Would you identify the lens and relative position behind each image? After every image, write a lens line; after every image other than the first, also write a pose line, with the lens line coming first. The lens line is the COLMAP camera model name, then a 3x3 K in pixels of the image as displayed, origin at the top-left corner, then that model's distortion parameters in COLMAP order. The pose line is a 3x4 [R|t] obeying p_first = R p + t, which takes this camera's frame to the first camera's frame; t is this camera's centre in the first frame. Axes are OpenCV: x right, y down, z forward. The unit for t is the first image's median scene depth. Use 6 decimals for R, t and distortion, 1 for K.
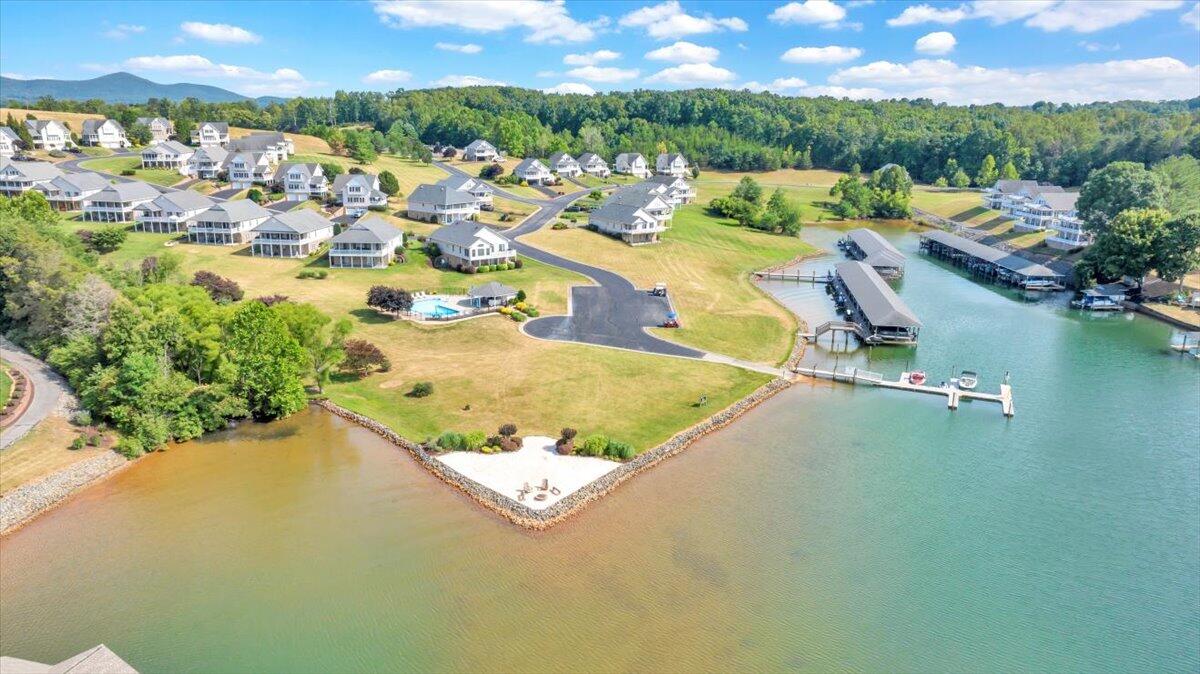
lens RADIAL K [[856.6, 0, 603.4], [0, 856.6, 333.9], [0, 0, 1]] dist [-0.000881, -0.003148]
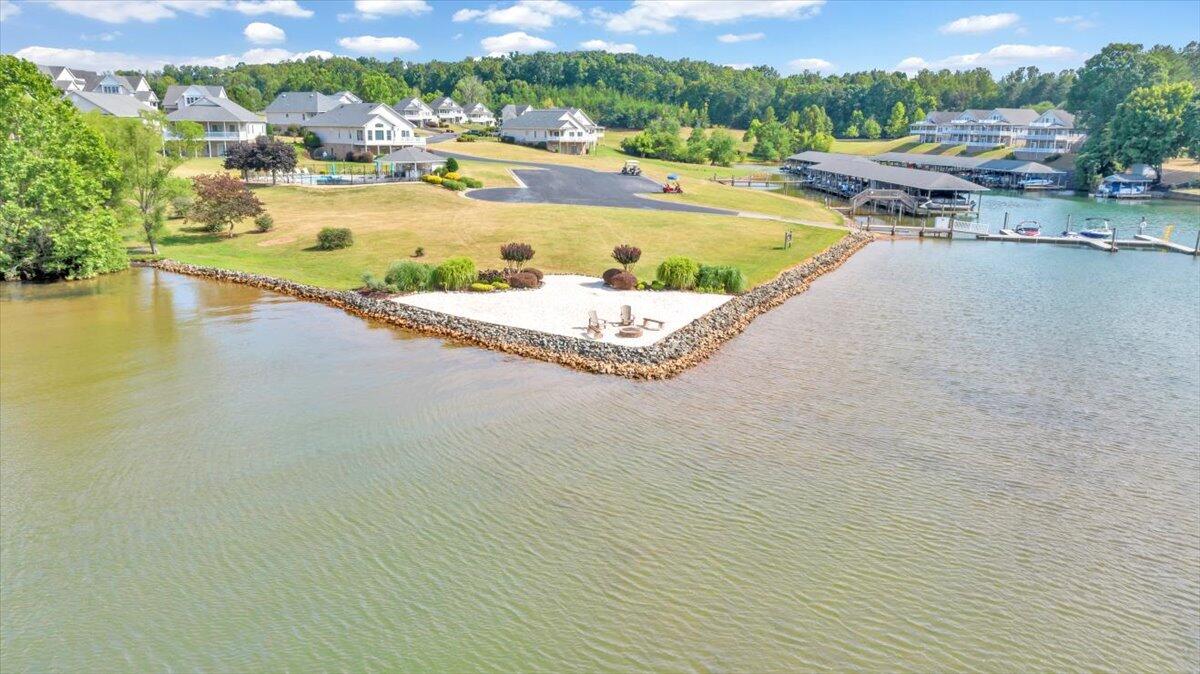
lens RADIAL K [[852.3, 0, 600.0], [0, 852.3, 337.0], [0, 0, 1]] dist [-0.000002, -0.002291]
pose [[0.985995, -0.041583, 0.161510, -0.054112], [0.043801, 0.998988, -0.010196, 0.062948], [-0.160923, 0.017128, 0.986818, 0.163247]]
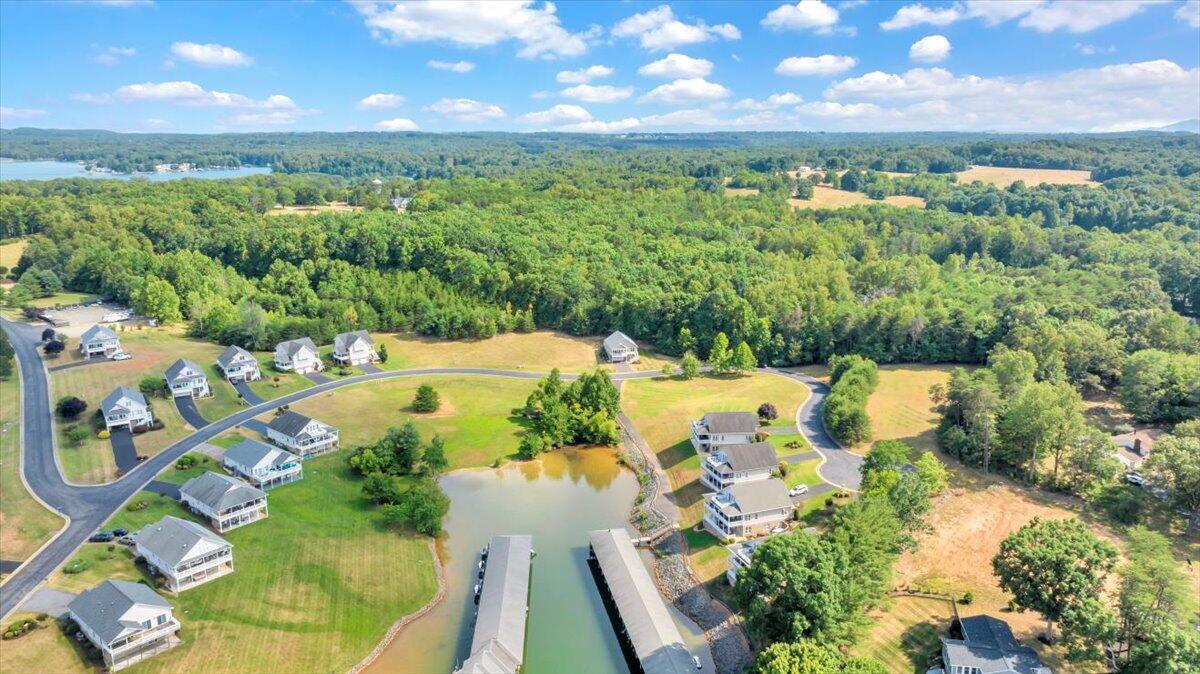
lens RADIAL K [[884.9, 0, 596.0], [0, 884.9, 337.3], [0, 0, 1]] dist [-0.011560, -0.001322]
pose [[0.983961, -0.056101, 0.169330, 0.240865], [0.059216, 0.998155, -0.013400, -0.266757], [-0.168266, 0.023213, 0.985468, 0.211566]]
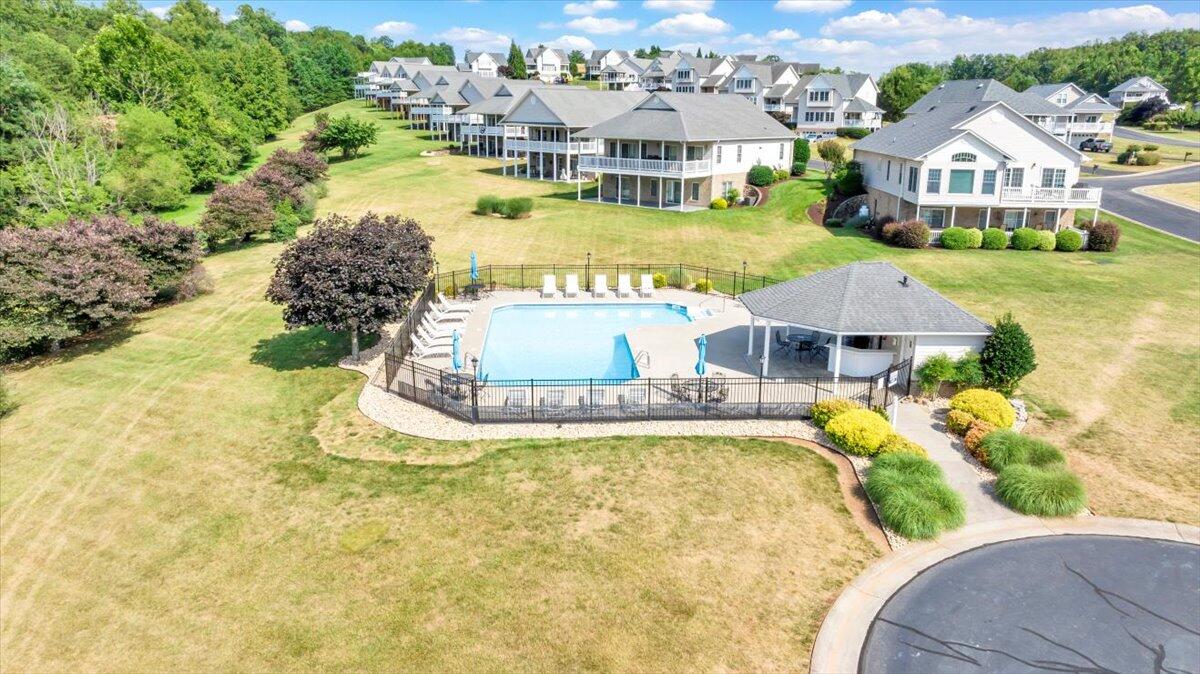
lens RADIAL K [[852.3, 0, 600.0], [0, 852.3, 337.0], [0, 0, 1]] dist [-0.000002, -0.002291]
pose [[0.752345, 0.164684, -0.637853, -0.026792], [-0.168585, 0.984138, 0.055244, -0.024775], [0.636833, 0.065970, 0.768174, 0.462971]]
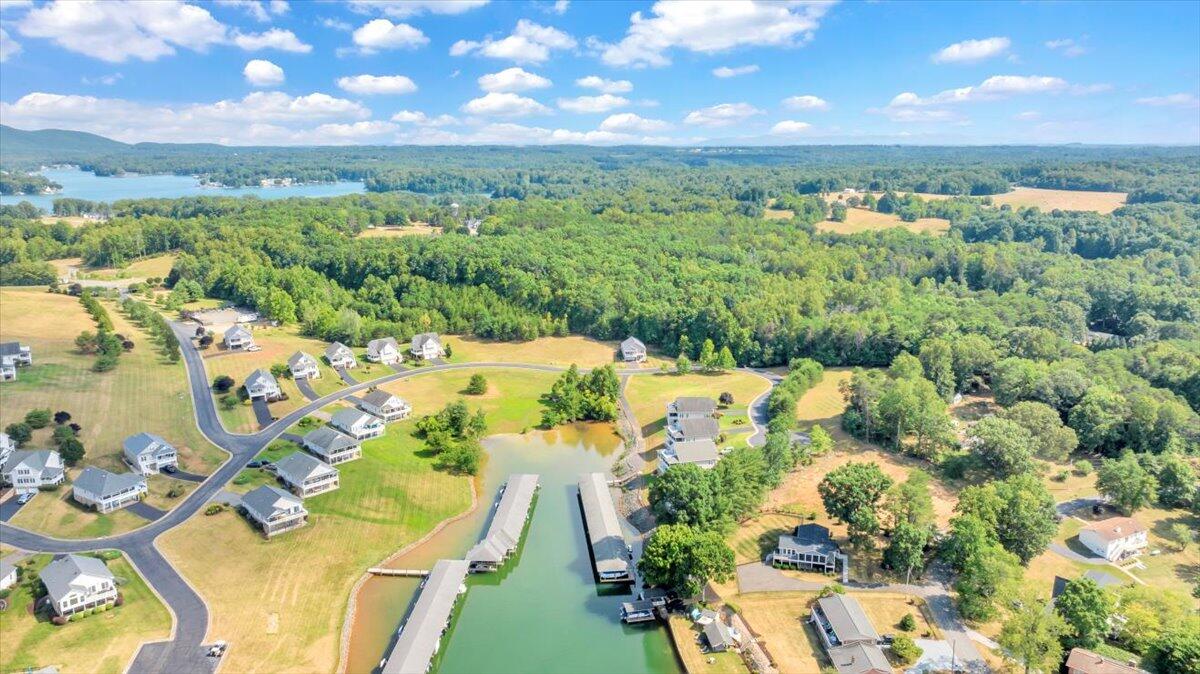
lens RADIAL K [[877.0, 0, 600.0], [0, 877.0, 337.0], [0, 0, 1]] dist [-0.000331, -0.004969]
pose [[0.995708, -0.035797, 0.085343, 0.293910], [0.038189, 0.998918, -0.026558, -0.250442], [-0.084300, 0.029703, 0.995998, -0.120297]]
